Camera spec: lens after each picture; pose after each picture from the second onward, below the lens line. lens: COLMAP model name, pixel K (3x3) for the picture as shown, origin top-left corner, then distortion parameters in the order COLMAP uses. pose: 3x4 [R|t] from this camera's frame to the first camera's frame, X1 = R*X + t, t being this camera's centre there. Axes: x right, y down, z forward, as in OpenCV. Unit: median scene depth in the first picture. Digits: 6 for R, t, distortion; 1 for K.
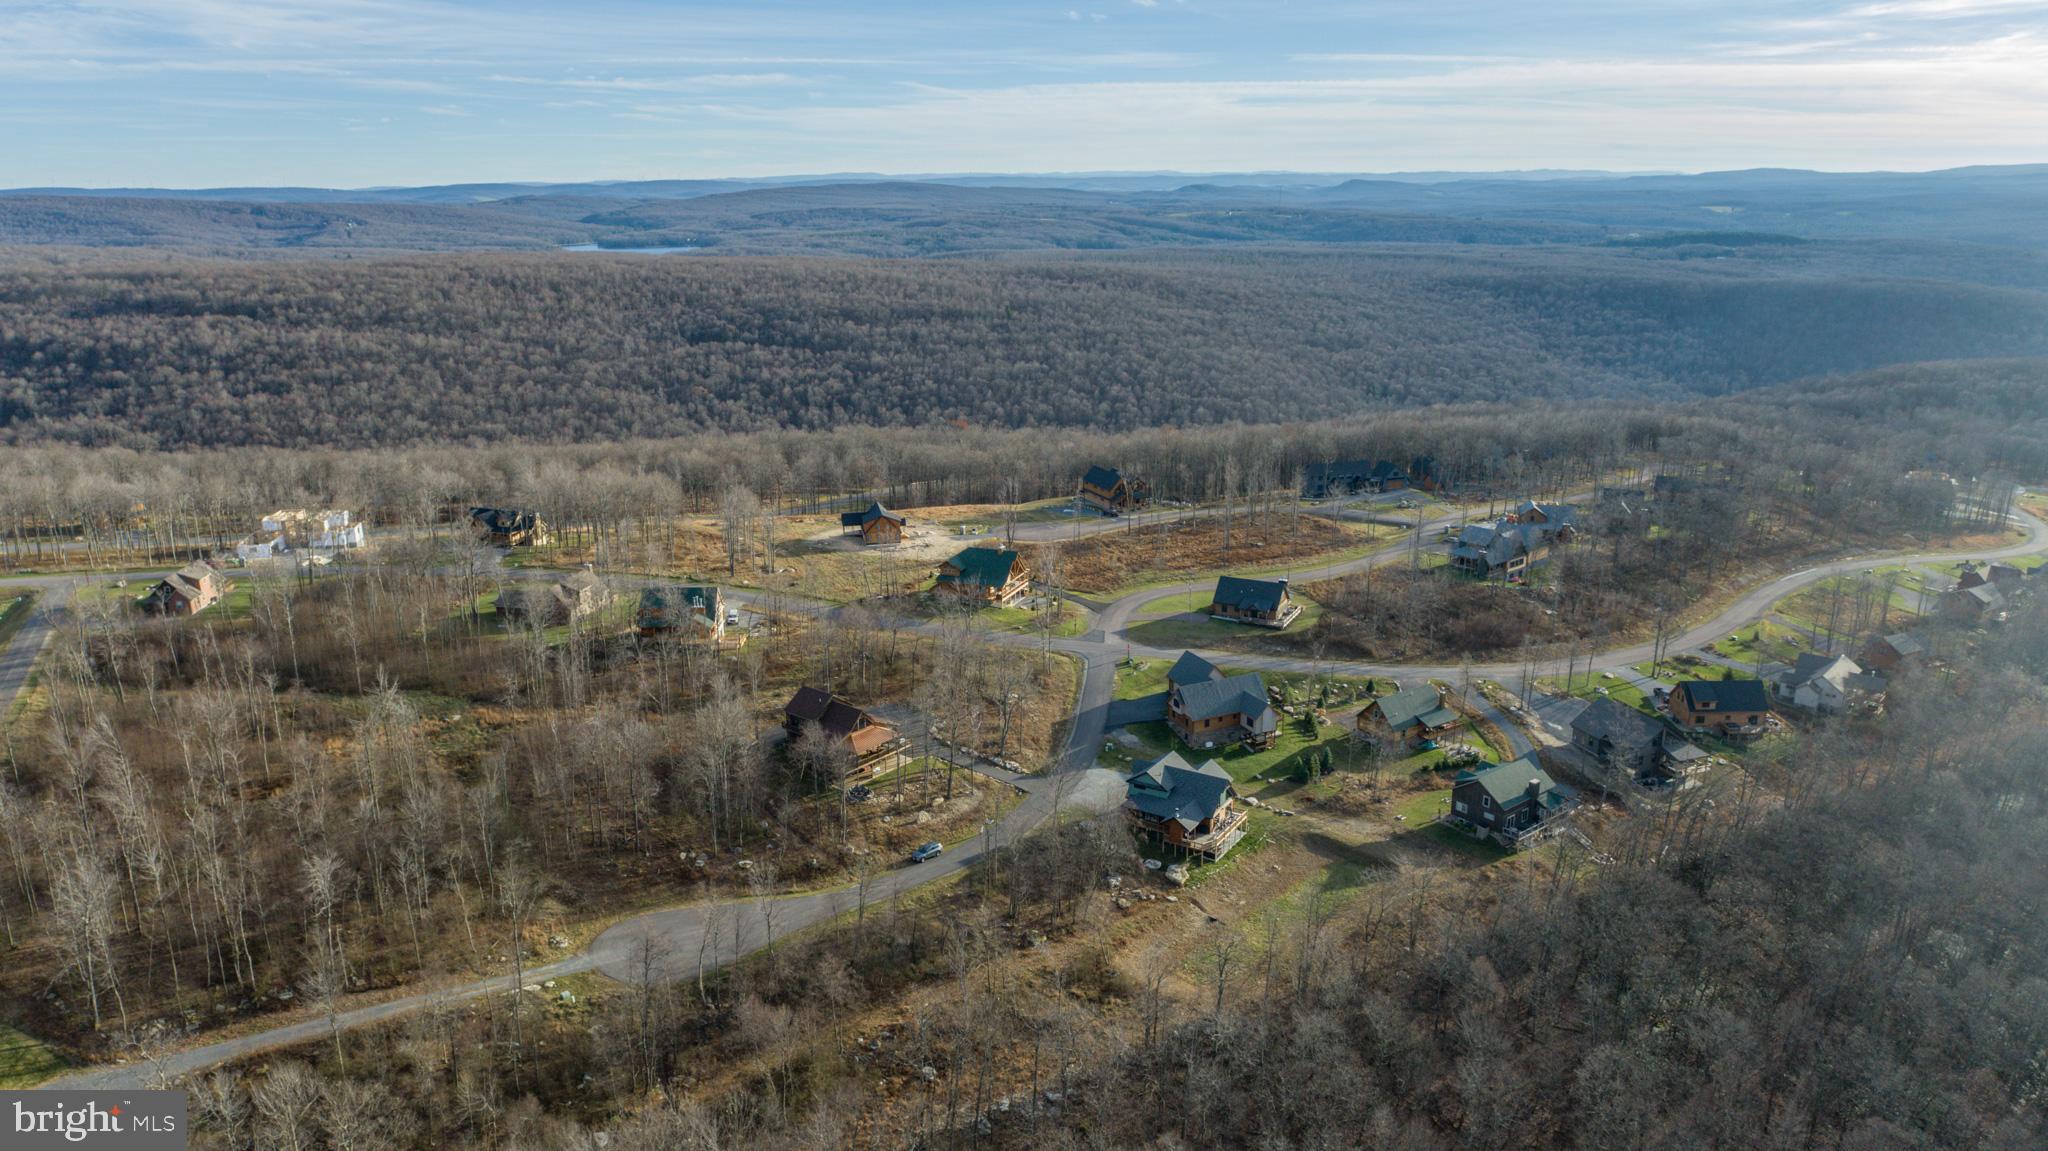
lens RADIAL K [[1386.3, 0, 1023.6], [0, 1386.3, 567.4], [0, 0, 1]] dist [-0.015780, 0.014191]
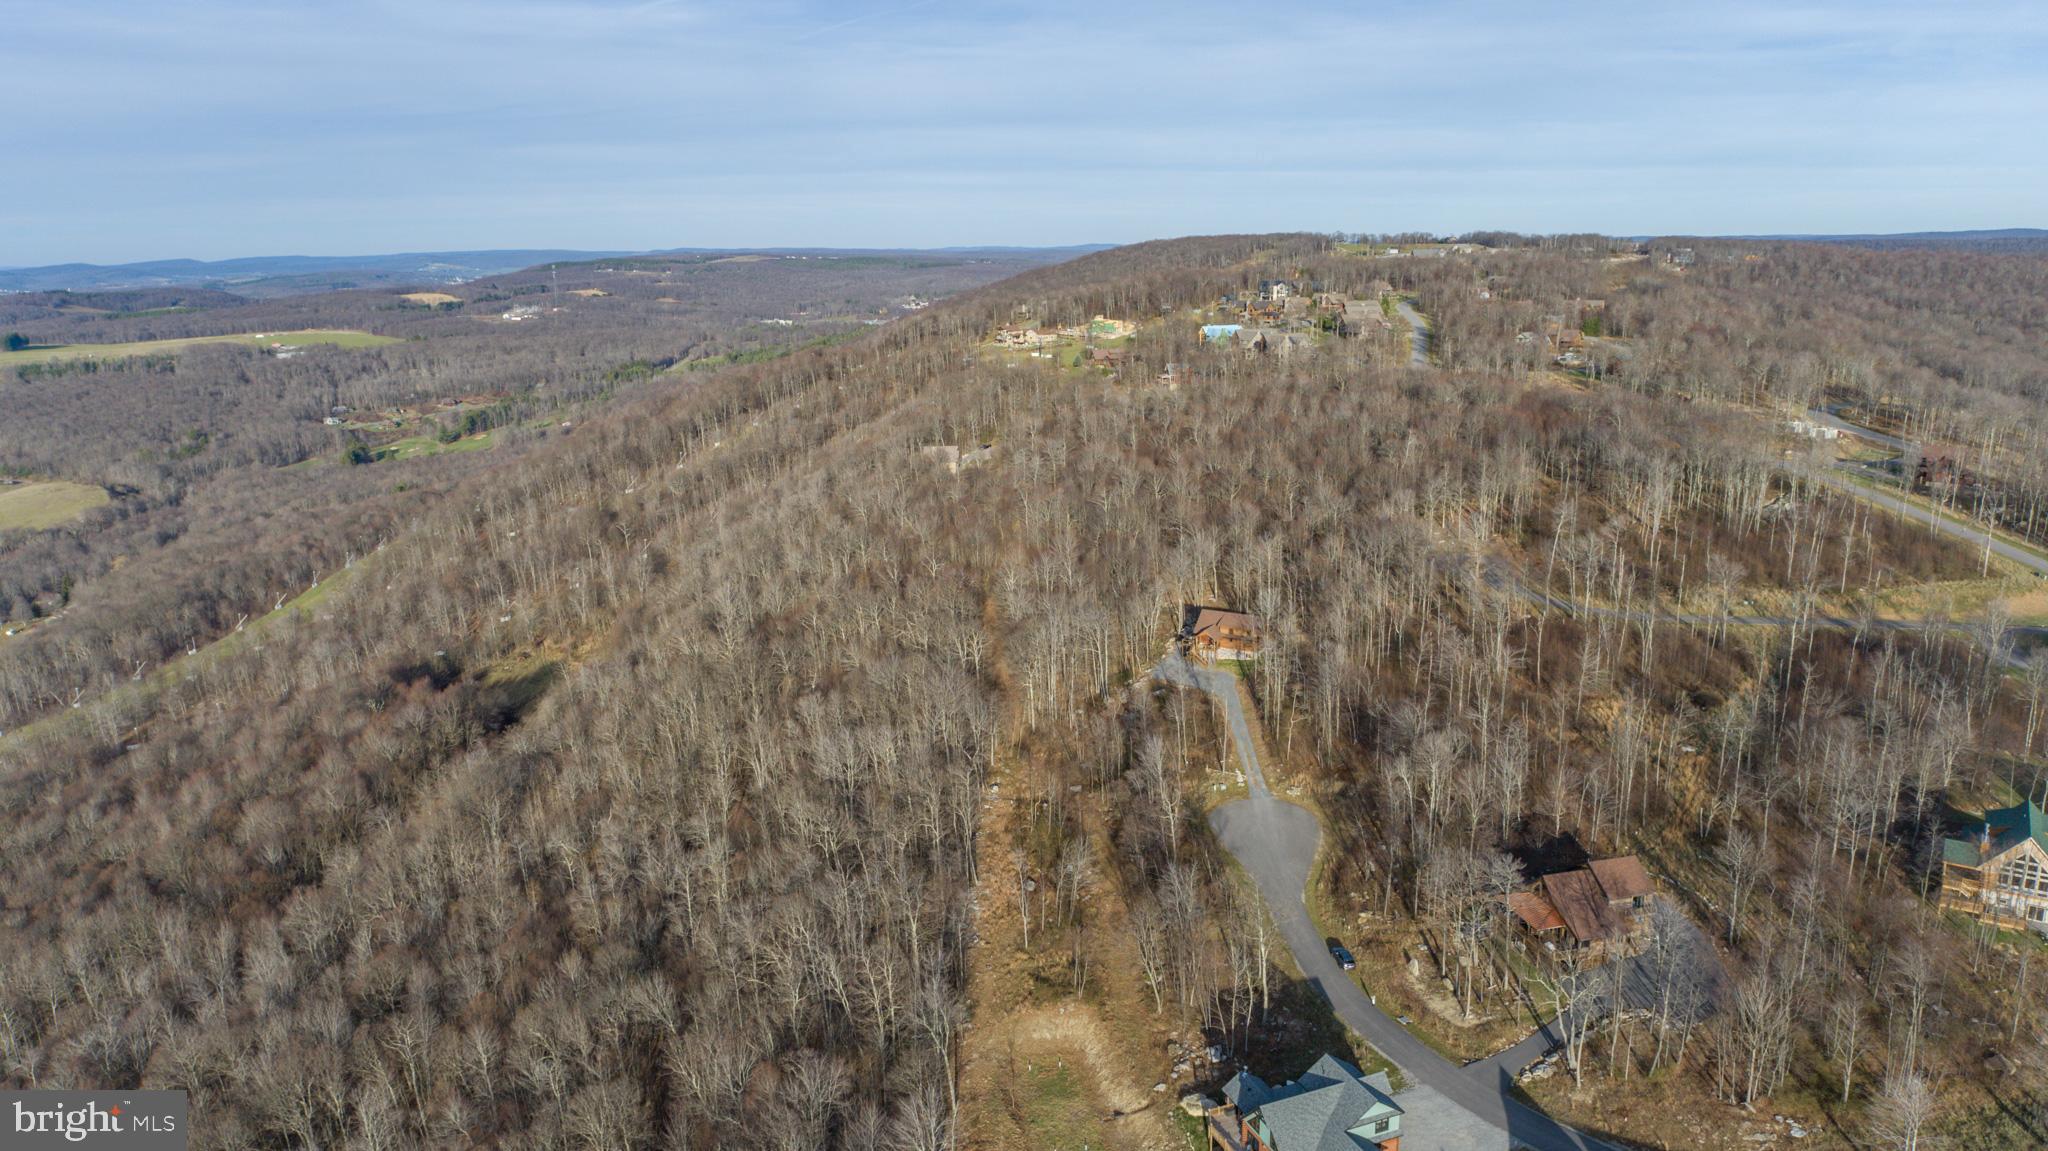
lens RADIAL K [[1386.3, 0, 1013.0], [0, 1386.3, 570.4], [0, 0, 1]] dist [-0.015780, 0.014191]
pose [[-0.593840, 0.203734, -0.778361, 0.601373], [-0.194827, 0.902208, 0.384791, -0.281655], [0.780638, 0.380150, -0.496074, 0.979686]]
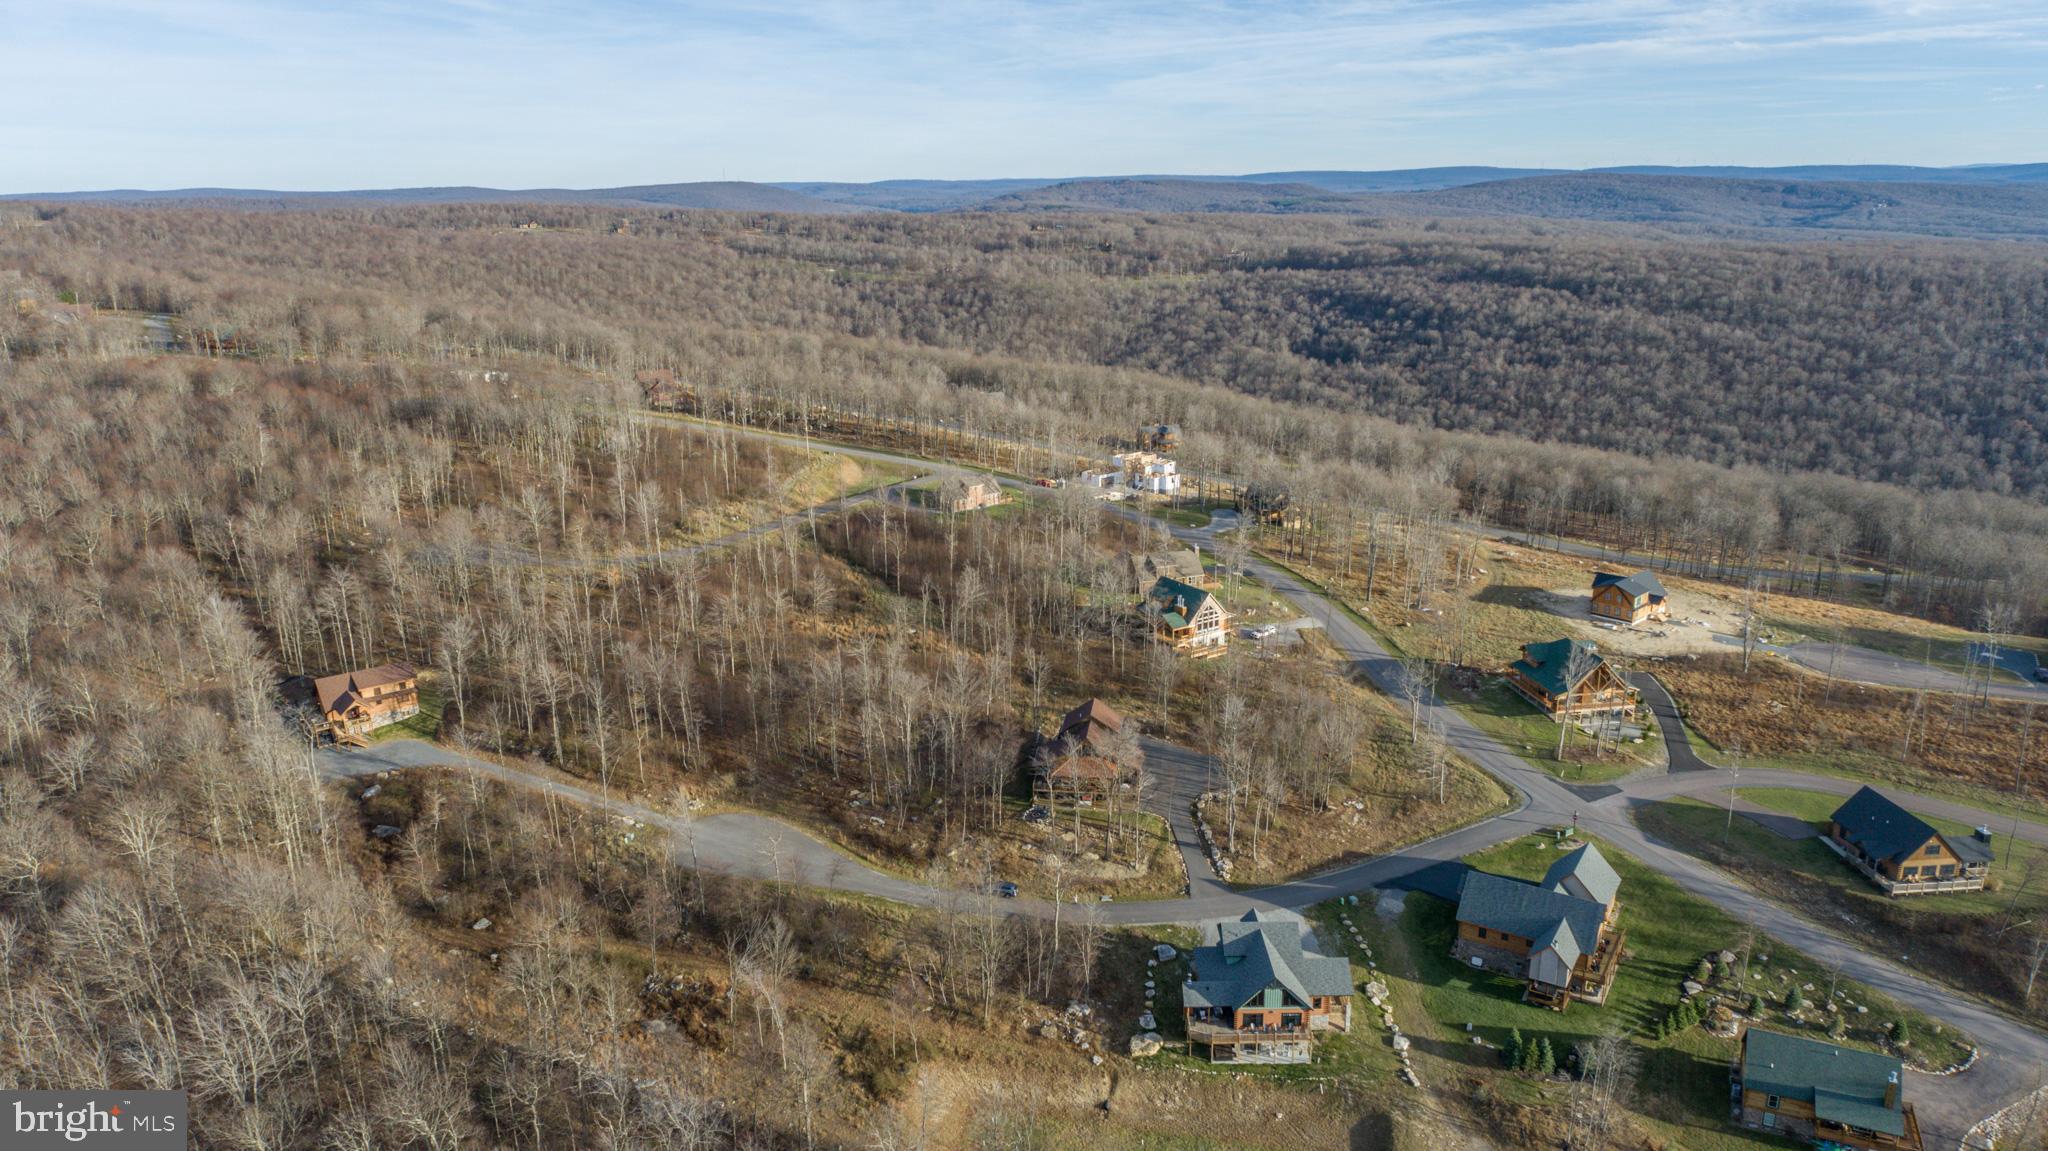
lens RADIAL K [[1386.3, 0, 1025.9], [0, 1386.3, 576.2], [0, 0, 1]] dist [-0.015780, 0.014191]
pose [[0.526432, 0.239140, -0.815893, 0.546748], [-0.221921, 0.965011, 0.139658, -0.113921], [0.820744, 0.107544, 0.561083, 0.378148]]
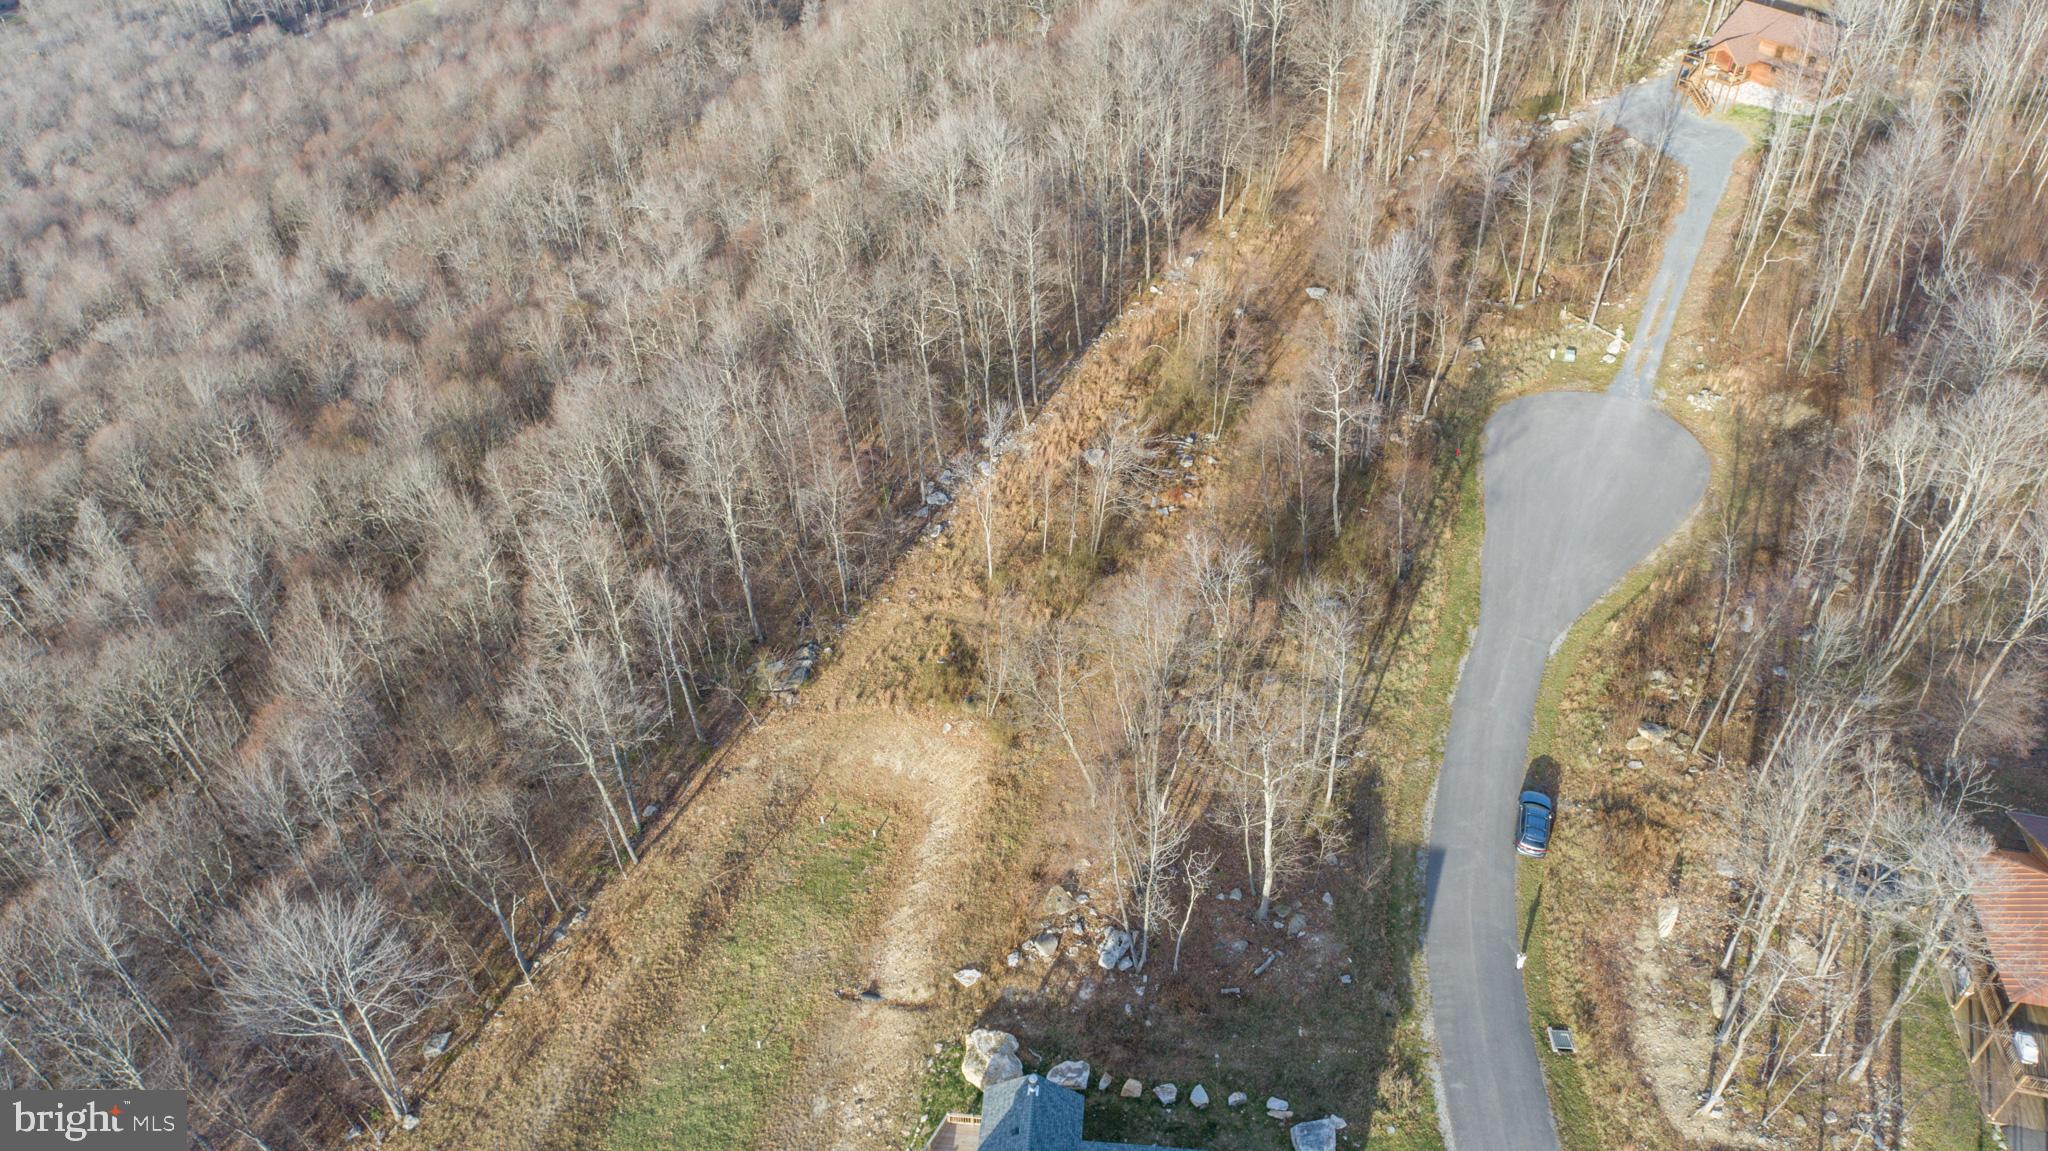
lens RADIAL K [[1386.3, 0, 1018.7], [0, 1386.3, 567.6], [0, 0, 1]] dist [-0.015780, 0.014191]
pose [[-0.895769, 0.289189, -0.337590, 0.158794], [-0.106310, 0.598041, 0.794383, -0.133146], [0.431620, 0.747473, -0.504963, 0.896751]]
